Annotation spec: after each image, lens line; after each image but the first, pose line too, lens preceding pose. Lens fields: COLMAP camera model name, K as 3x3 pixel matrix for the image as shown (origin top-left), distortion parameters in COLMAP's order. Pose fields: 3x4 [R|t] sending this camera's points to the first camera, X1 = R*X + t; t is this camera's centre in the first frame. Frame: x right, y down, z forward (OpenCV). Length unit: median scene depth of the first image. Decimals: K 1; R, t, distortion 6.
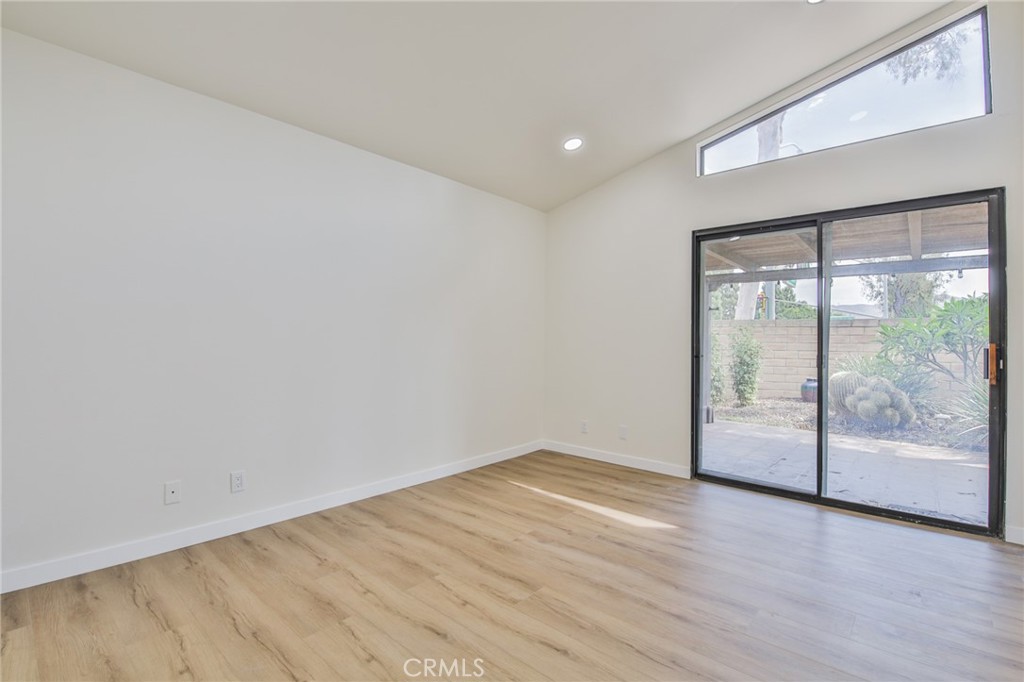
lens RADIAL K [[467.7, 0, 513.5], [0, 467.7, 335.1], [0, 0, 1]] dist [-0.003550, -0.009642]
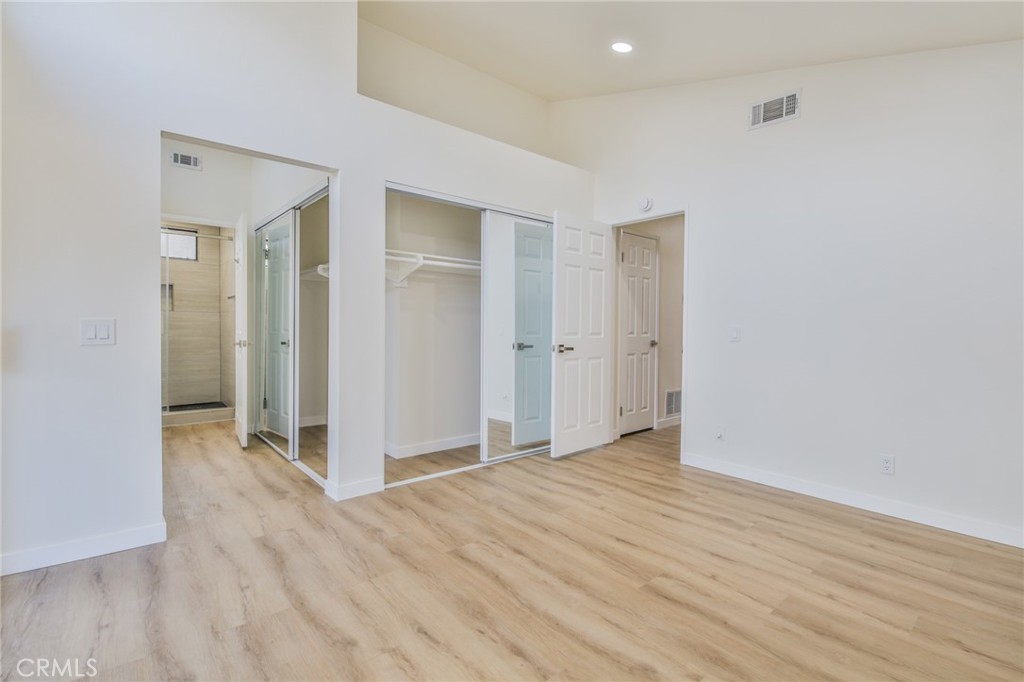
lens RADIAL K [[467.7, 0, 513.5], [0, 467.7, 335.1], [0, 0, 1]] dist [-0.003550, -0.009642]
pose [[-0.990106, -0.022659, 0.138481, 0.191842], [-0.021244, 0.999706, 0.011685, 0.027246], [-0.138705, 0.008627, -0.990296, 1.935883]]
